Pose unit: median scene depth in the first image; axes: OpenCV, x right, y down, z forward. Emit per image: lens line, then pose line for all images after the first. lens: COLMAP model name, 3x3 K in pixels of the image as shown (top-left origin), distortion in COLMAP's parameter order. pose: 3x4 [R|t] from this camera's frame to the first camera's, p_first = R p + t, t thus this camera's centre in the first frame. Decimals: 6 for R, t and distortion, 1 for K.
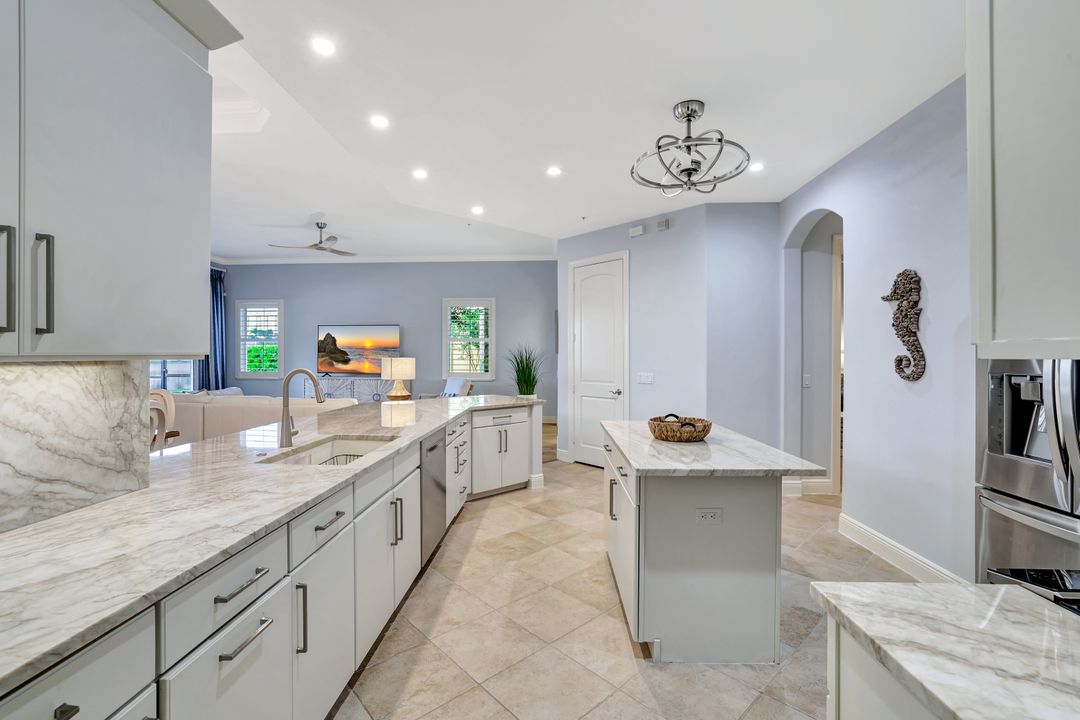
lens RADIAL K [[466.1, 0, 534.9], [0, 466.1, 356.4], [0, 0, 1]] dist [-0.036457, 0.011727]
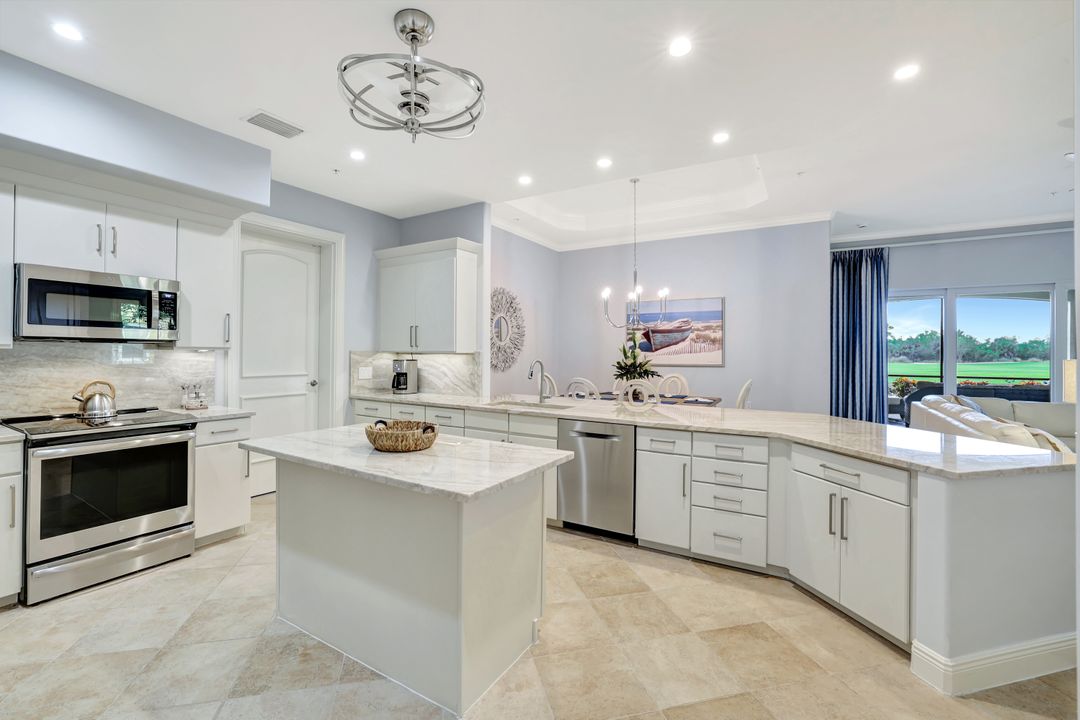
lens RADIAL K [[466.1, 0, 538.7], [0, 466.1, 345.3], [0, 0, 1]] dist [-0.036457, 0.011727]
pose [[-0.474831, -0.017297, -0.879907, 0.825576], [-0.009156, 0.999850, -0.014714, -0.002901], [0.880029, 0.001069, -0.474918, 1.407527]]
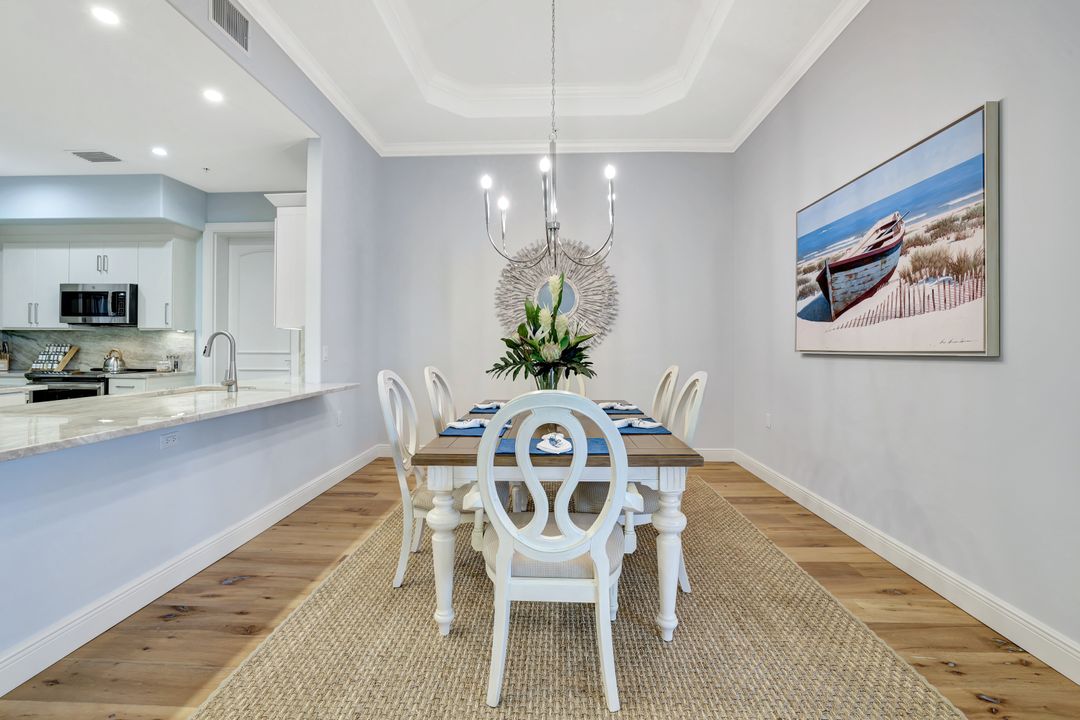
lens RADIAL K [[466.1, 0, 539.9], [0, 466.1, 348.5], [0, 0, 1]] dist [-0.036457, 0.011727]
pose [[-0.999986, -0.005152, -0.000791, -1.032120], [-0.005156, 0.999973, 0.005241, 0.046323], [0.000764, 0.005245, -0.999986, 1.731190]]
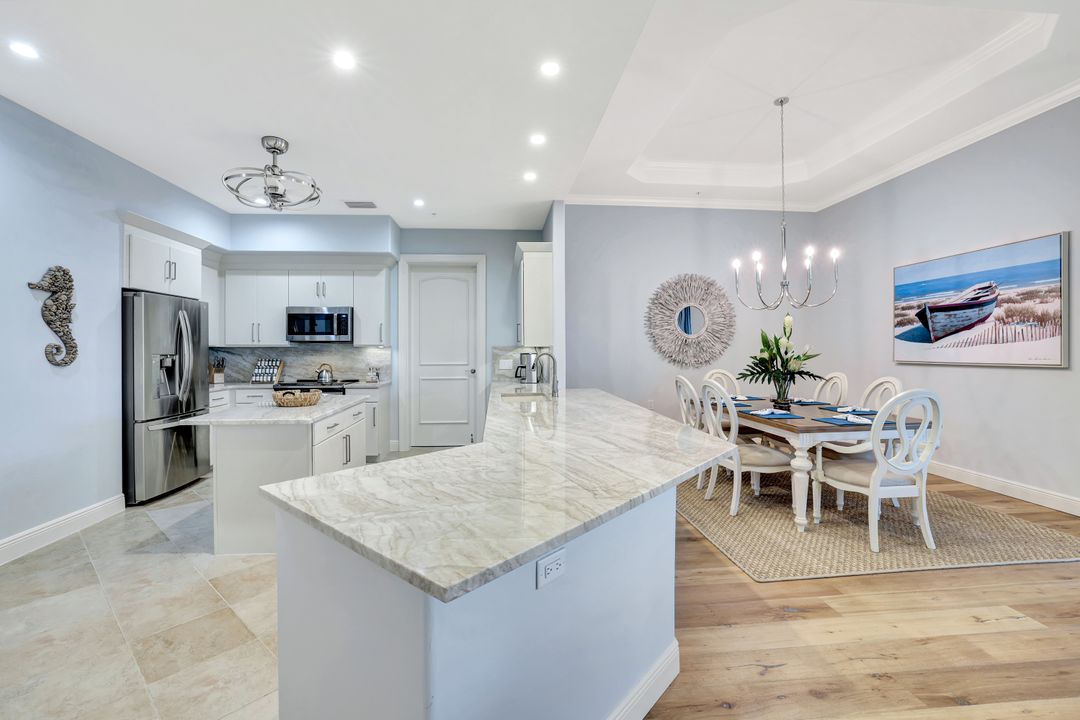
lens RADIAL K [[466.1, 0, 536.0], [0, 466.1, 353.7], [0, 0, 1]] dist [-0.036457, 0.011727]
pose [[-0.992426, 0.002508, -0.122822, -0.174441], [0.001155, 0.999938, 0.011087, 0.007831], [0.122842, 0.010861, -0.992367, 2.091287]]
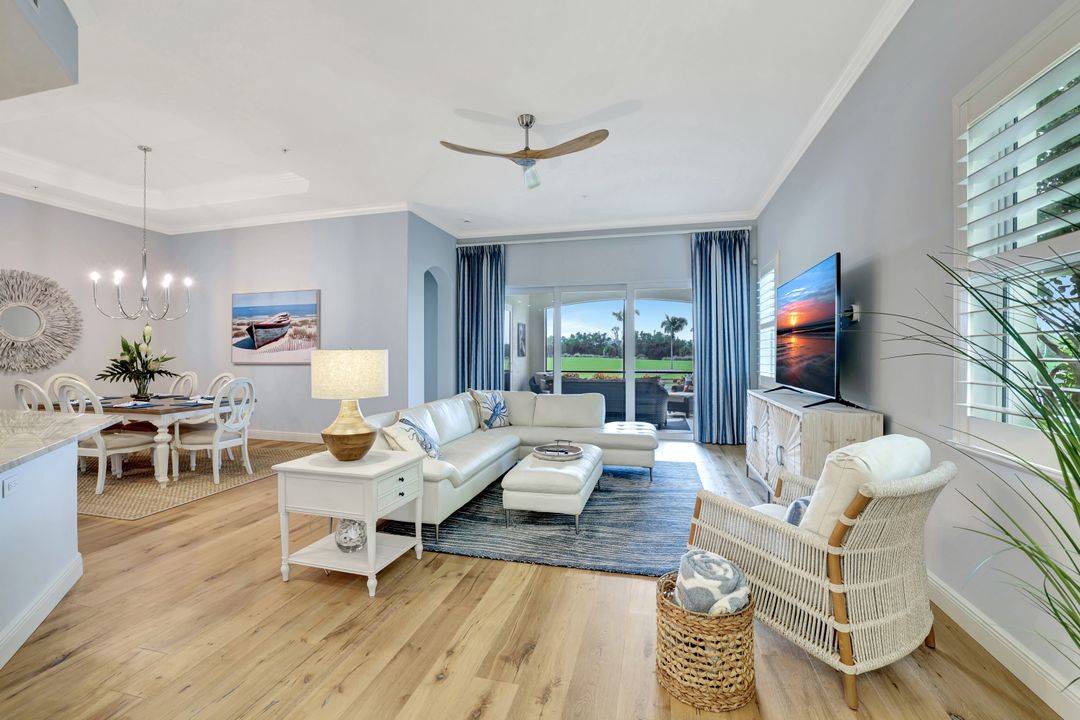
lens RADIAL K [[466.1, 0, 531.3], [0, 466.1, 354.1], [0, 0, 1]] dist [-0.036457, 0.011727]
pose [[-0.221594, -0.001773, -0.975137, 0.223534], [-0.001801, 0.999997, -0.001409, 0.013618], [0.975137, 0.001444, -0.221597, 2.551241]]
